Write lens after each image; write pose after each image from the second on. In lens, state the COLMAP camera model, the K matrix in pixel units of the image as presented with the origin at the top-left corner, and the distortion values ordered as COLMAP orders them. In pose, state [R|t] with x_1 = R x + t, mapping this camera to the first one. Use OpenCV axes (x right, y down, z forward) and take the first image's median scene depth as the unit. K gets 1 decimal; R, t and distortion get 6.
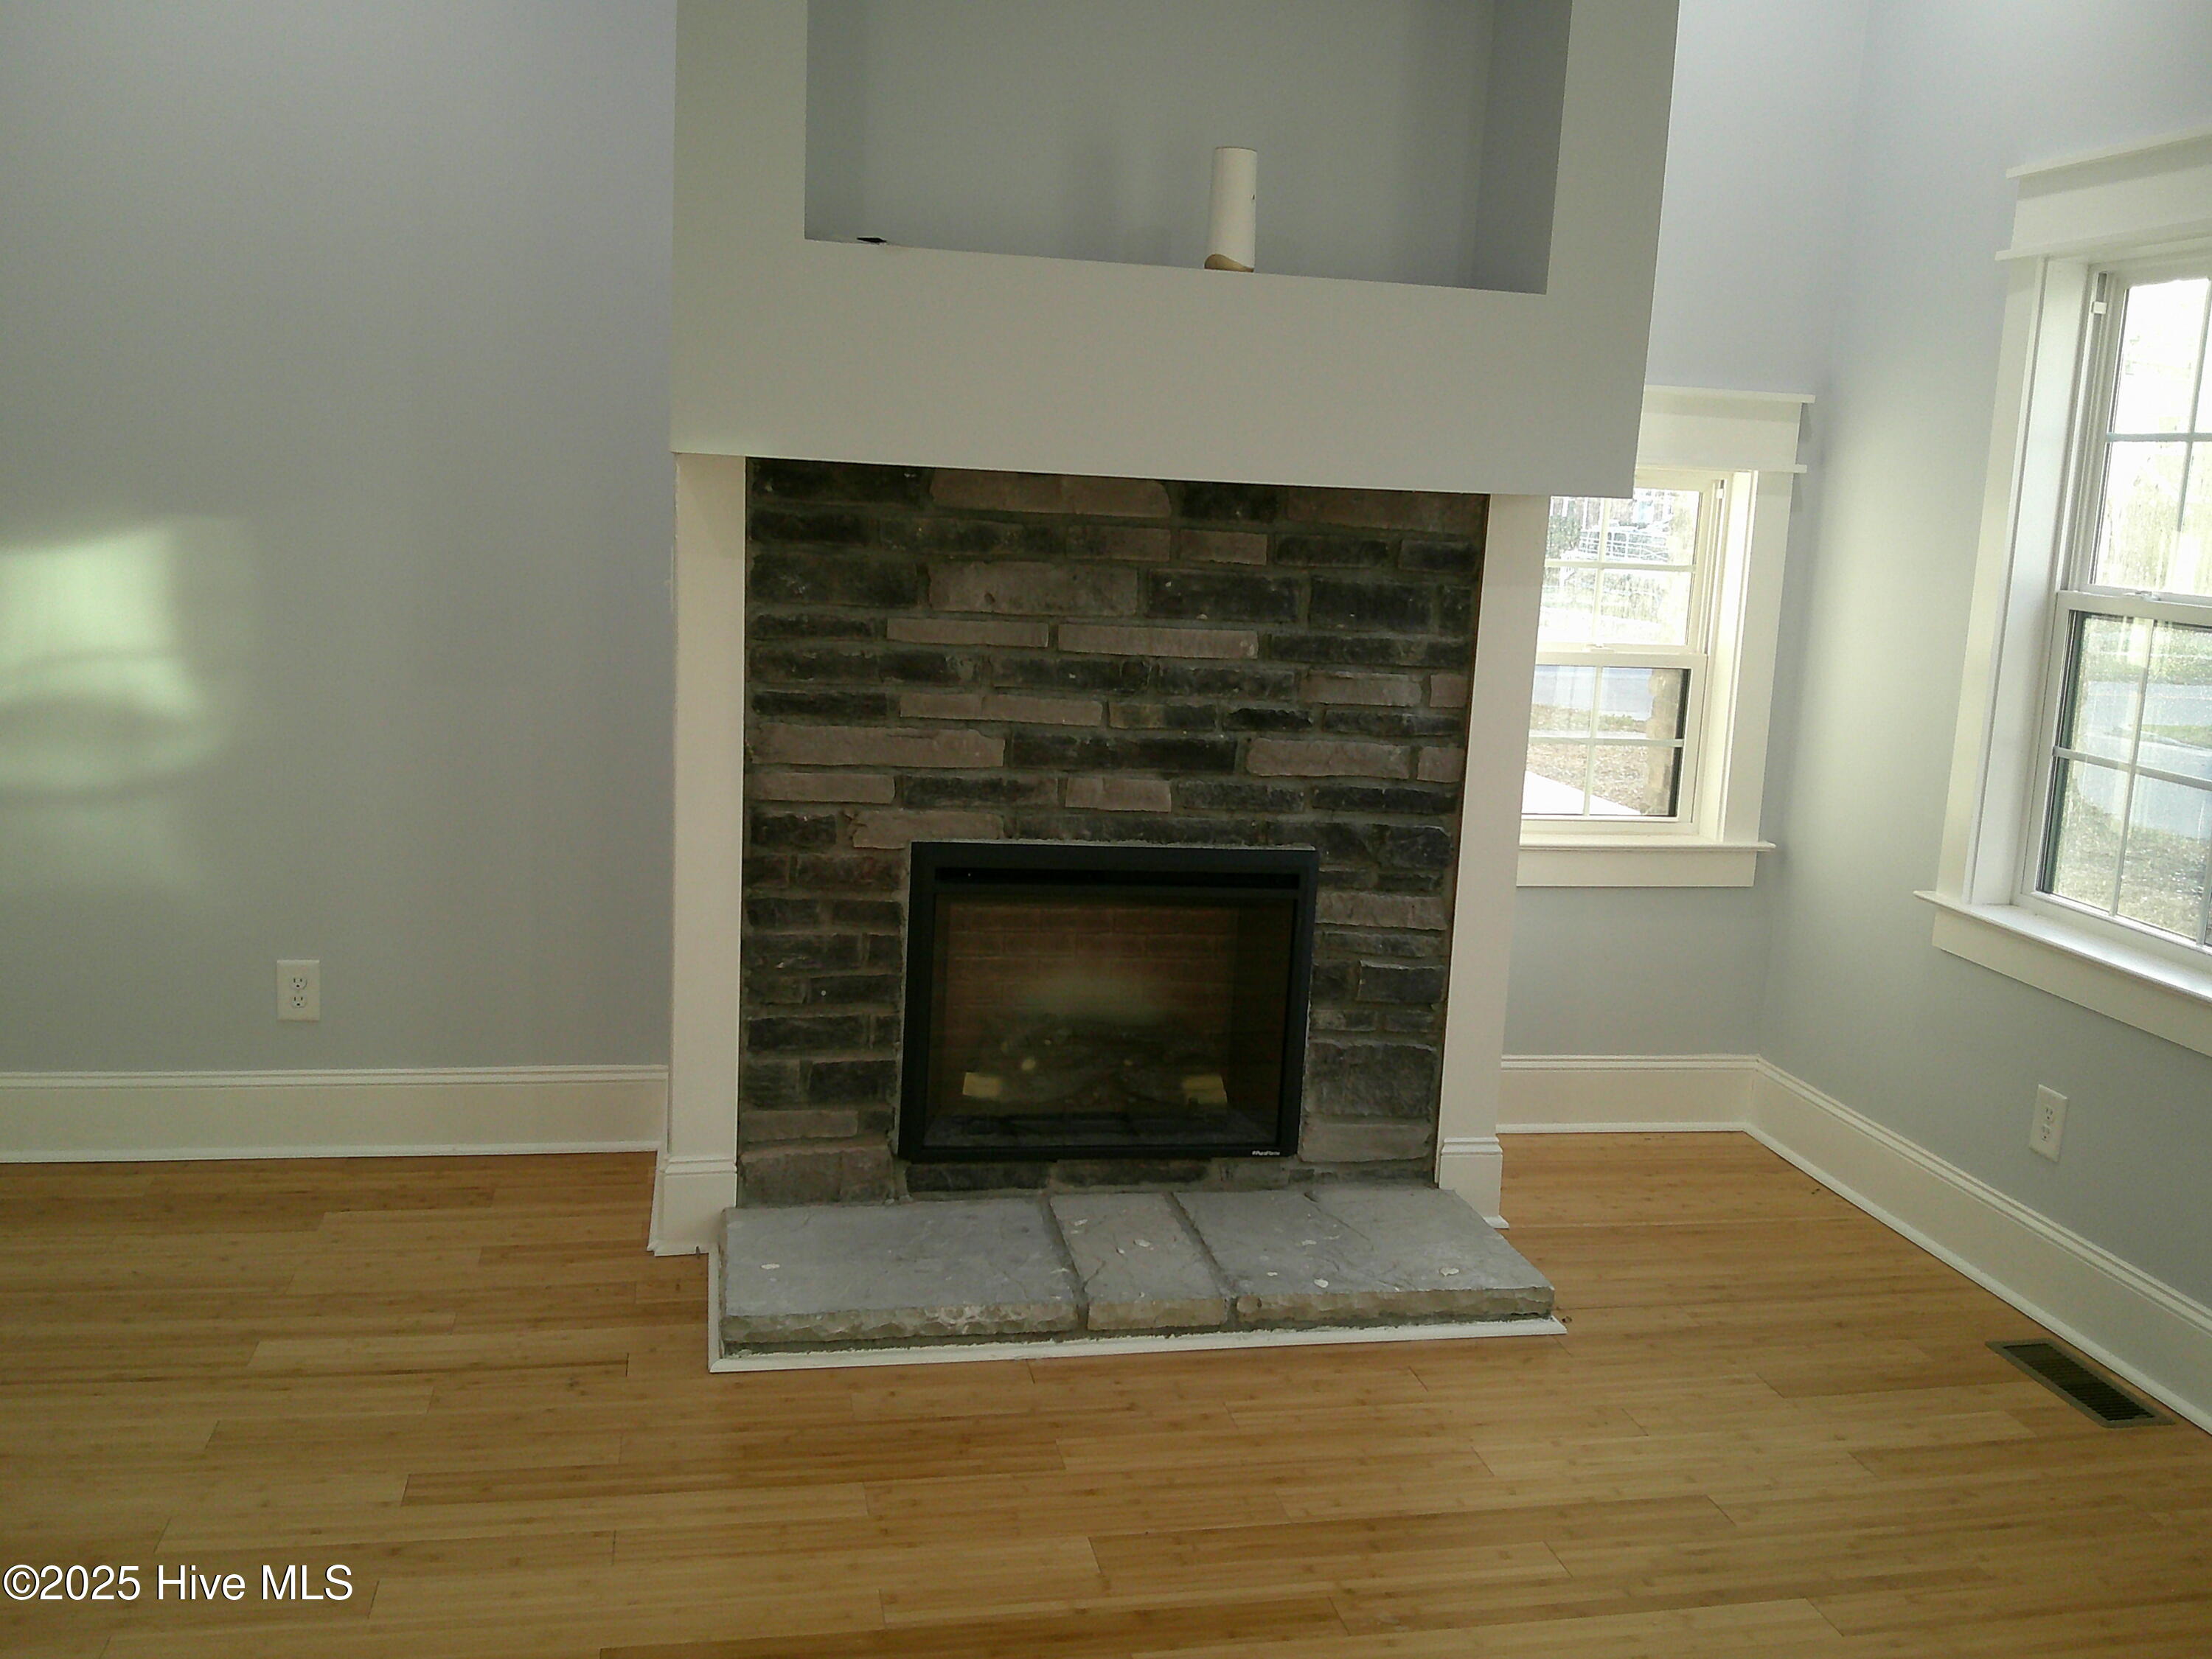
lens RADIAL K [[2081.8, 0, 1106.6], [0, 2081.8, 823.3], [0, 0, 1]] dist [0.076074, 0.000000]
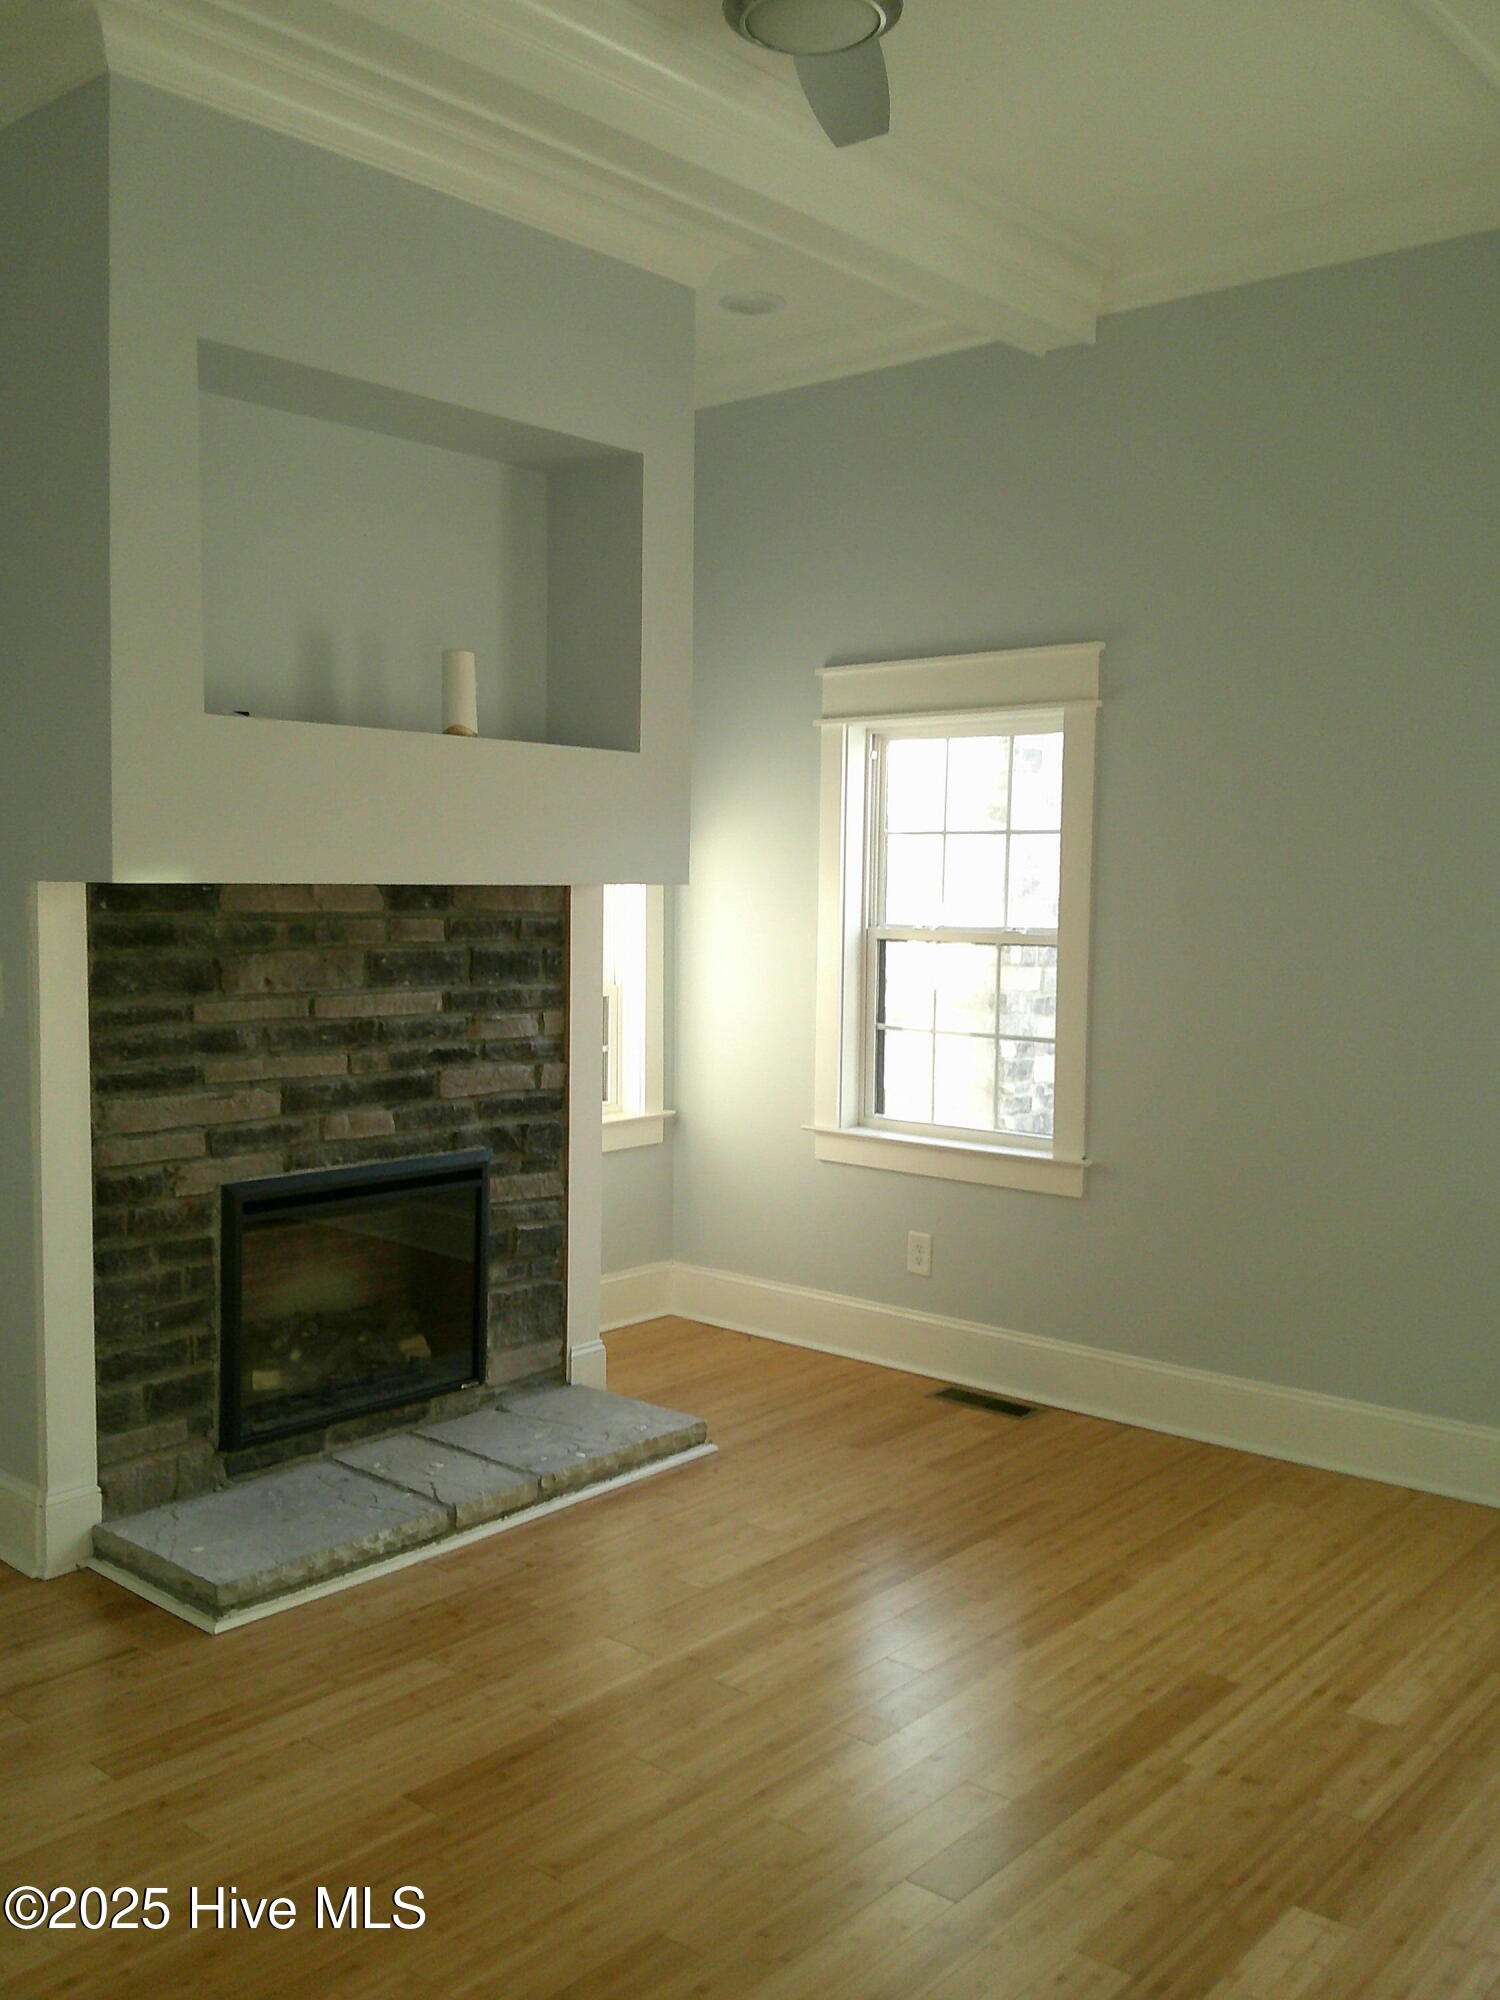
lens RADIAL K [[1882.3, 0, 745.9], [0, 1882.3, 1005.8], [0, 0, 1]] dist [0.076074, 0.000000]
pose [[0.788310, -0.089054, 0.608800, -0.516544], [0.138598, 0.989741, -0.034688, -0.013548], [-0.599465, 0.111723, 0.792565, -0.078954]]
